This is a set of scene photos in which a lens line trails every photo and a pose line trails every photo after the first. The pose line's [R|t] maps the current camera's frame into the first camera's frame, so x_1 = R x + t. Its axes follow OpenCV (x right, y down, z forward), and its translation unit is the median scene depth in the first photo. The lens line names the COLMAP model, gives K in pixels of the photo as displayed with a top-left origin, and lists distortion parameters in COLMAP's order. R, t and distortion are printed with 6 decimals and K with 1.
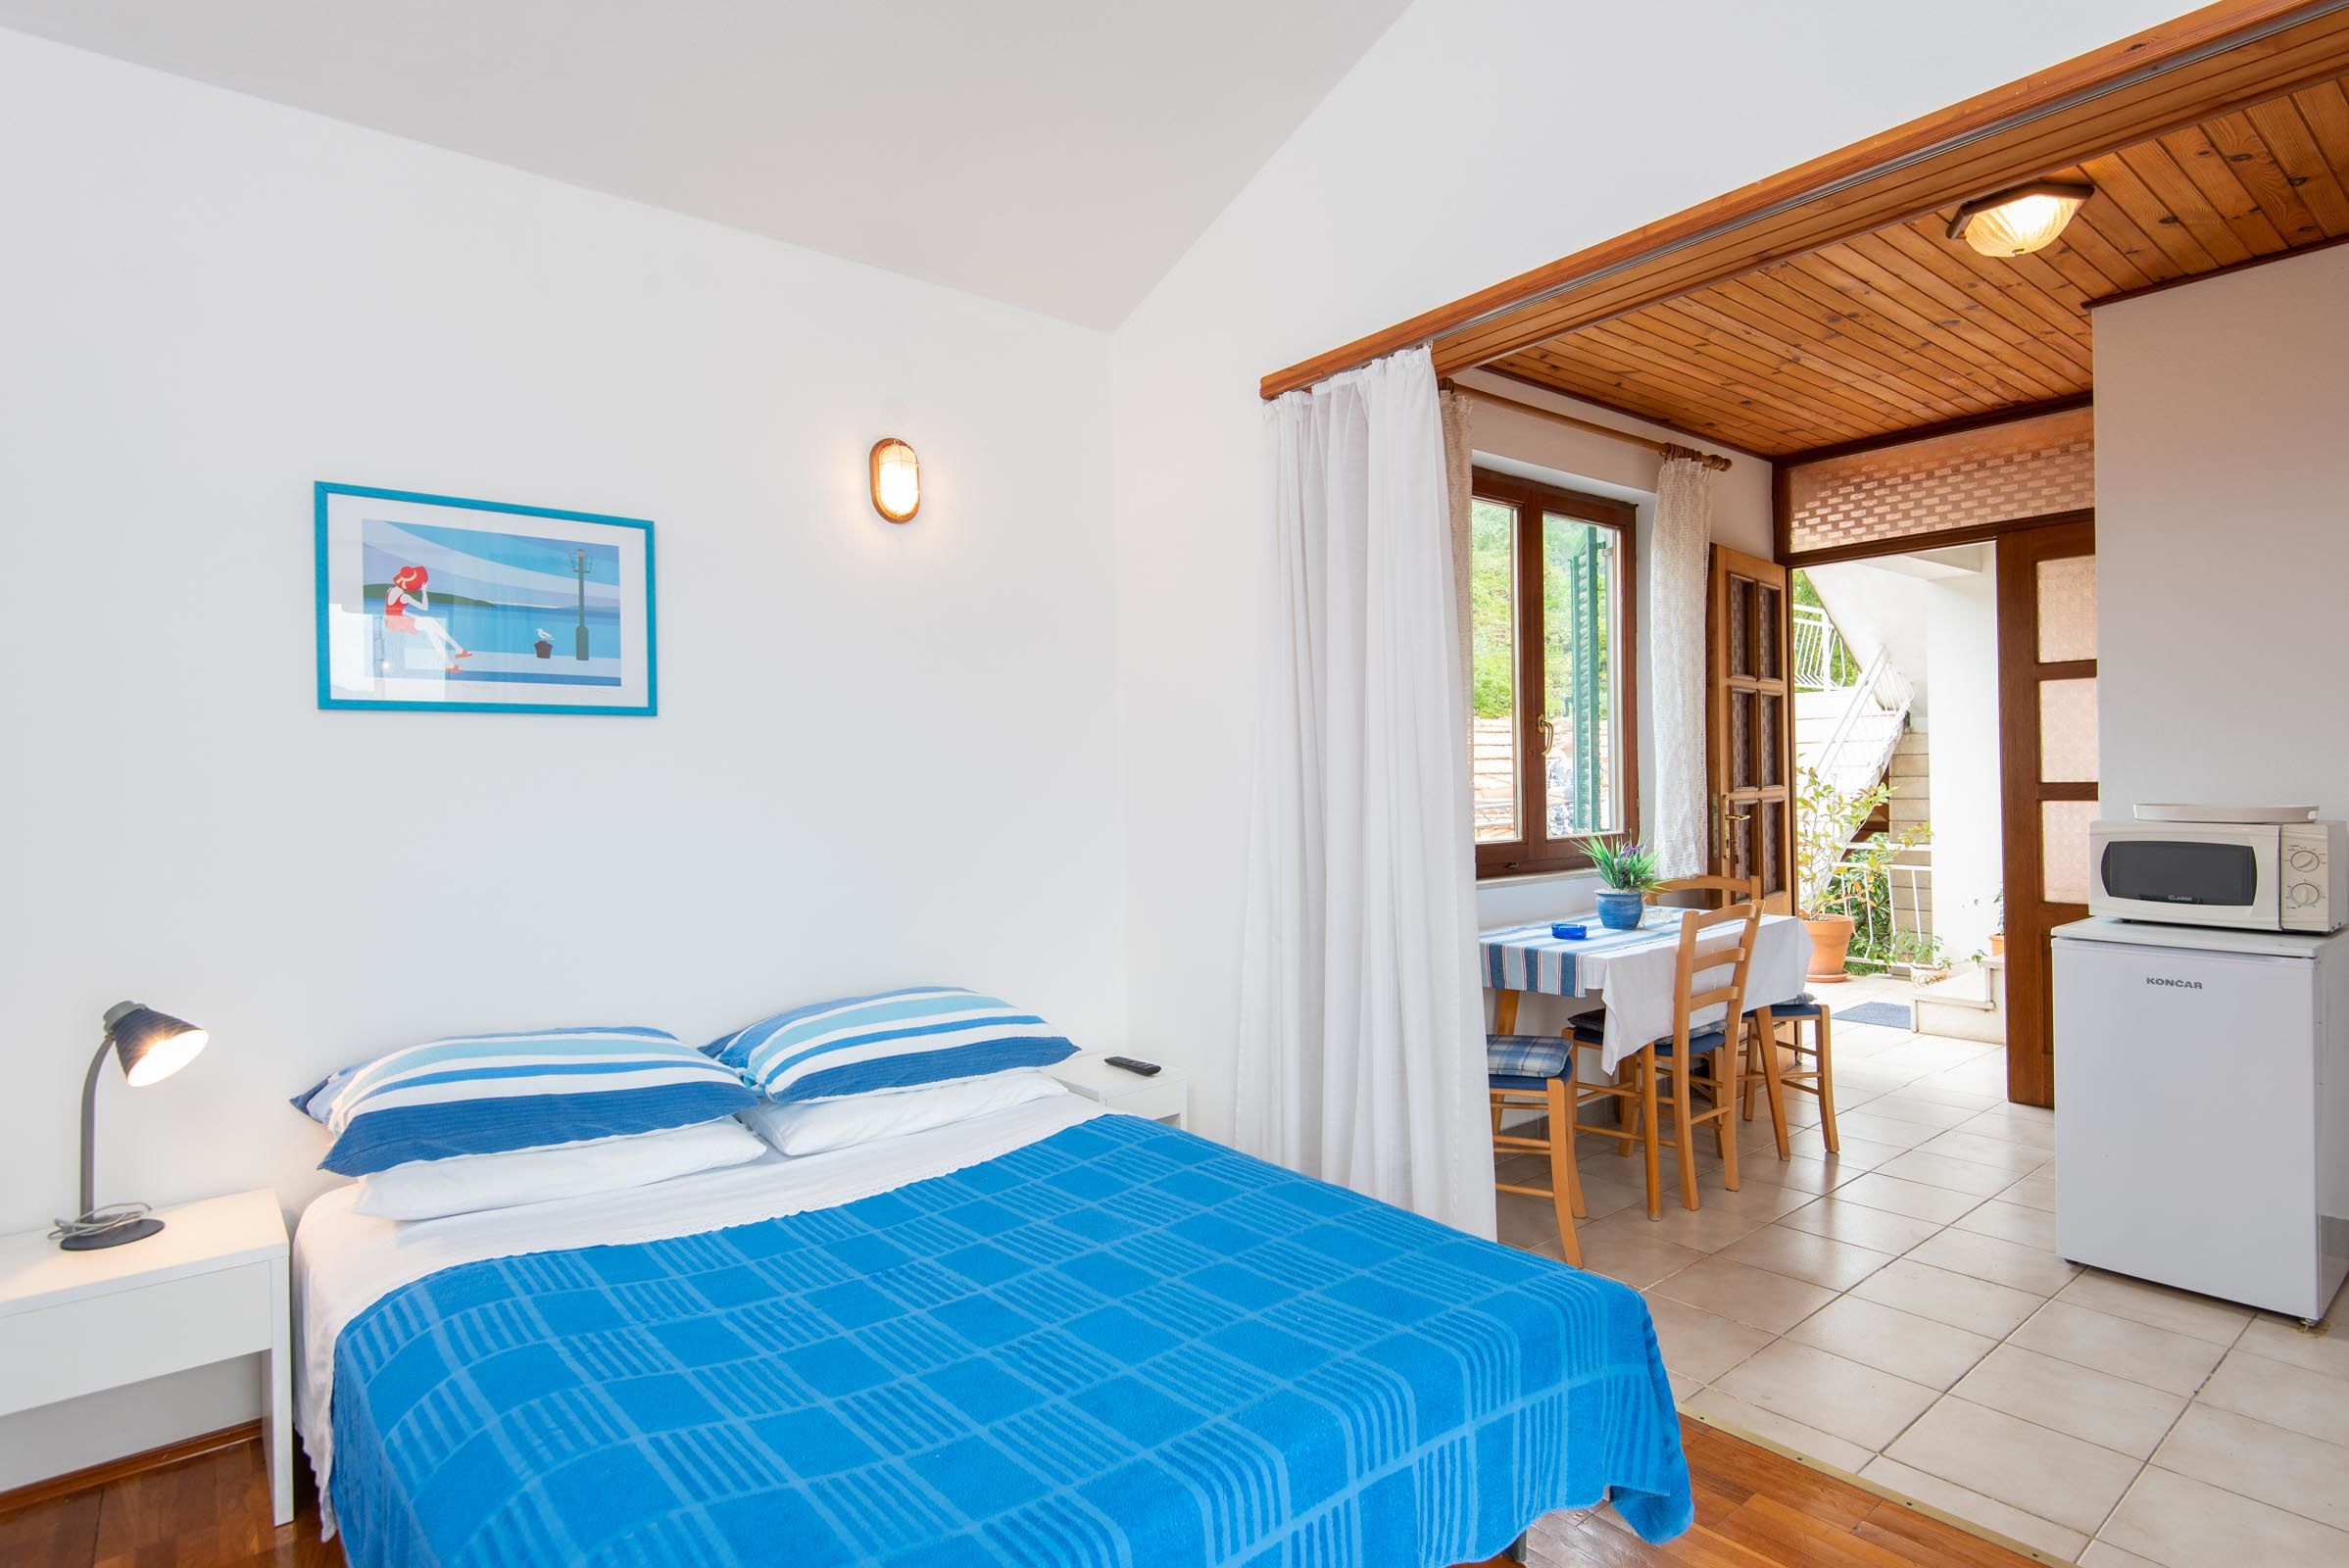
lens RADIAL K [[1238.4, 0, 1174.5], [0, 1238.4, 784.0], [0, 0, 1]] dist [0.000418, -0.000014]
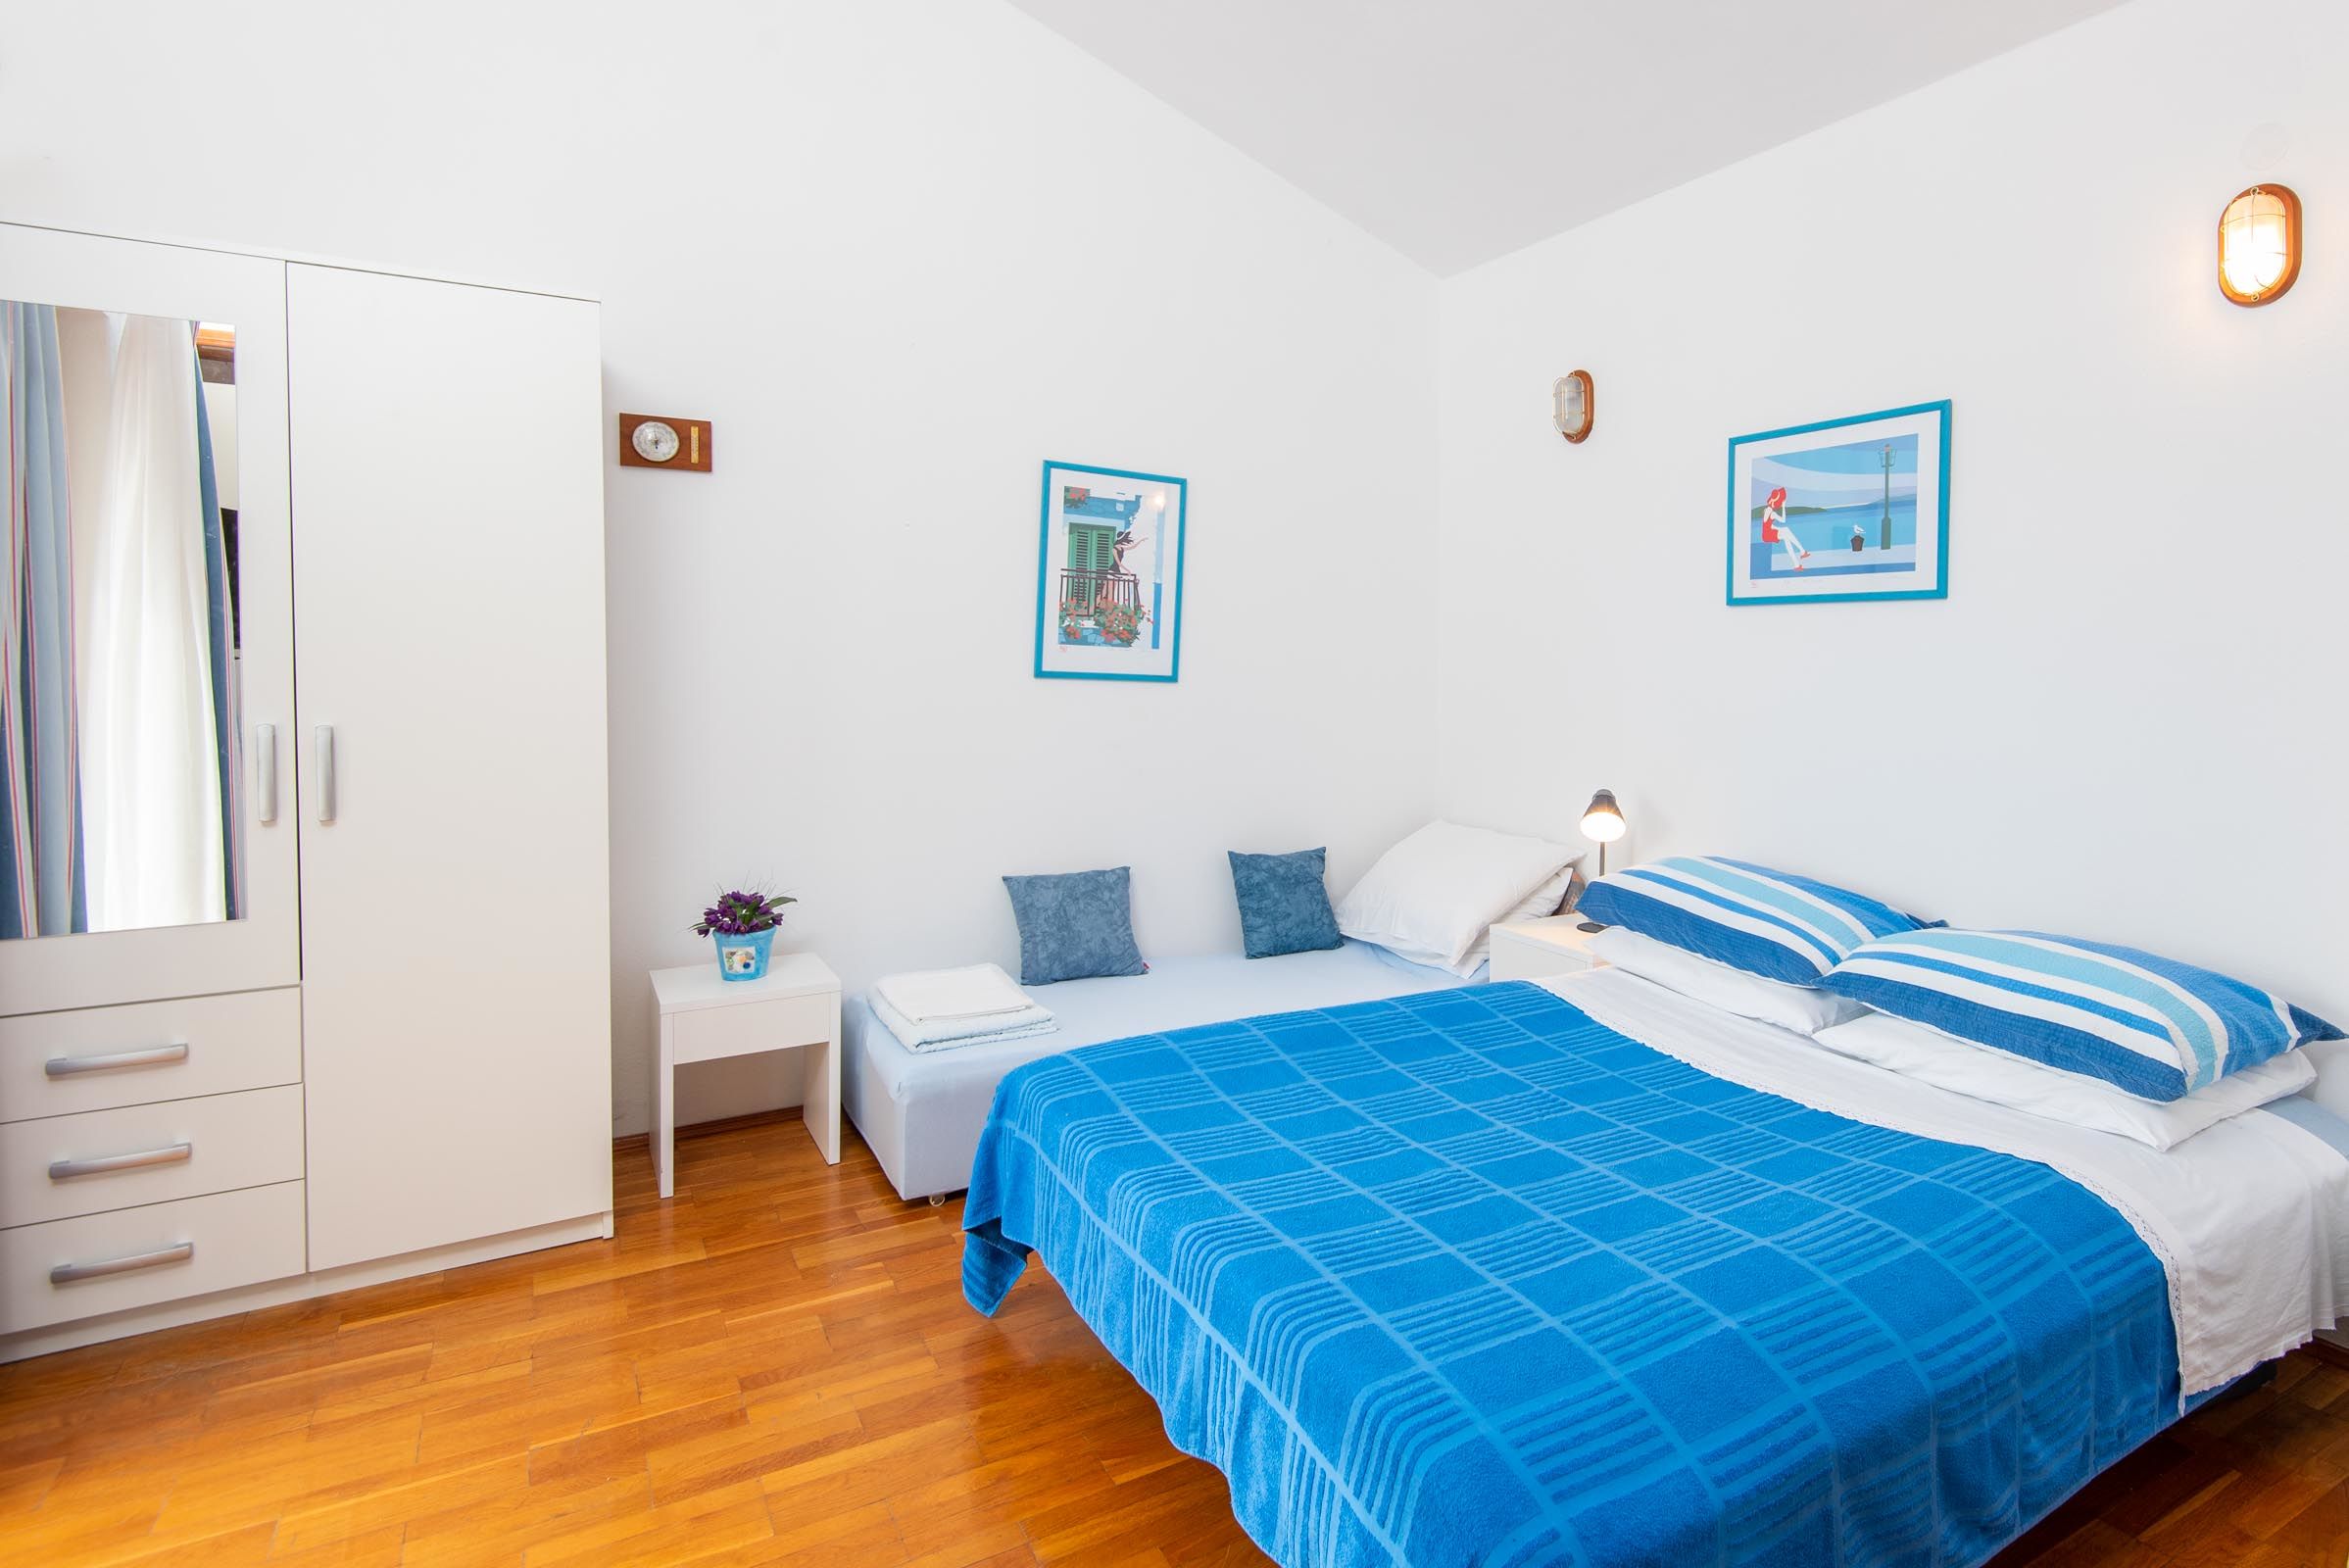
lens RADIAL K [[1116.5, 0, 1168.9], [0, 1116.5, 684.5], [0, 0, 1]] dist [-0.024216, -0.000320]
pose [[-0.221825, 0.048404, -0.973884, 0.600283], [0.001630, 0.998784, 0.049270, -0.031932], [0.975085, 0.009342, -0.221634, 0.618342]]
